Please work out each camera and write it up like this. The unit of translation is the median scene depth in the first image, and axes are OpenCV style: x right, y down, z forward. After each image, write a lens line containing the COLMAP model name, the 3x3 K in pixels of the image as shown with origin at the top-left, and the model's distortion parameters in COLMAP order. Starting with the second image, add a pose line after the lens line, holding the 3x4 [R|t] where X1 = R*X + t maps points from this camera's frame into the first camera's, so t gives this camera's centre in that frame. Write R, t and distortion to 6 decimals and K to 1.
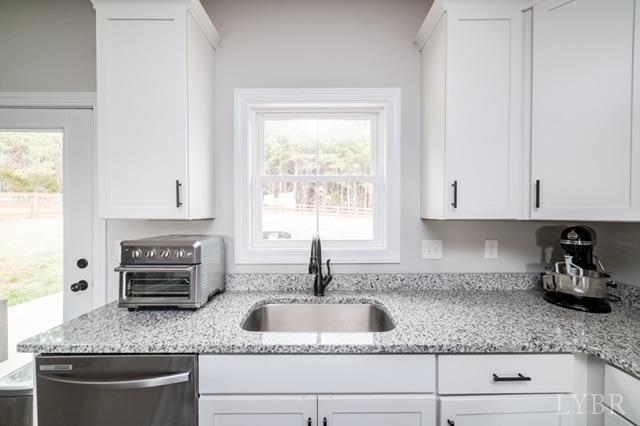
lens RADIAL K [[242.4, 0, 329.0], [0, 242.4, 212.6], [0, 0, 1]] dist [-0.001760, 0.000024]
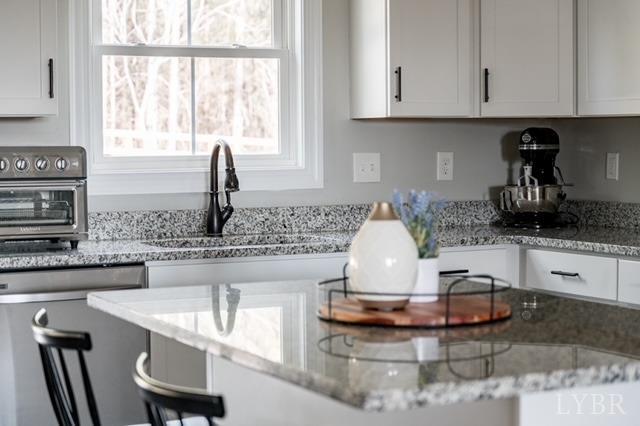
lens RADIAL K [[1326.8, 0, 320.0], [0, 1326.8, 213.0], [0, 0, 1]] dist [-0.078045, -0.153889]
pose [[0.900831, -0.028882, 0.433207, -1.328166], [0.010055, 0.998905, 0.045688, 0.117488], [-0.434052, -0.036801, 0.900136, -2.320382]]
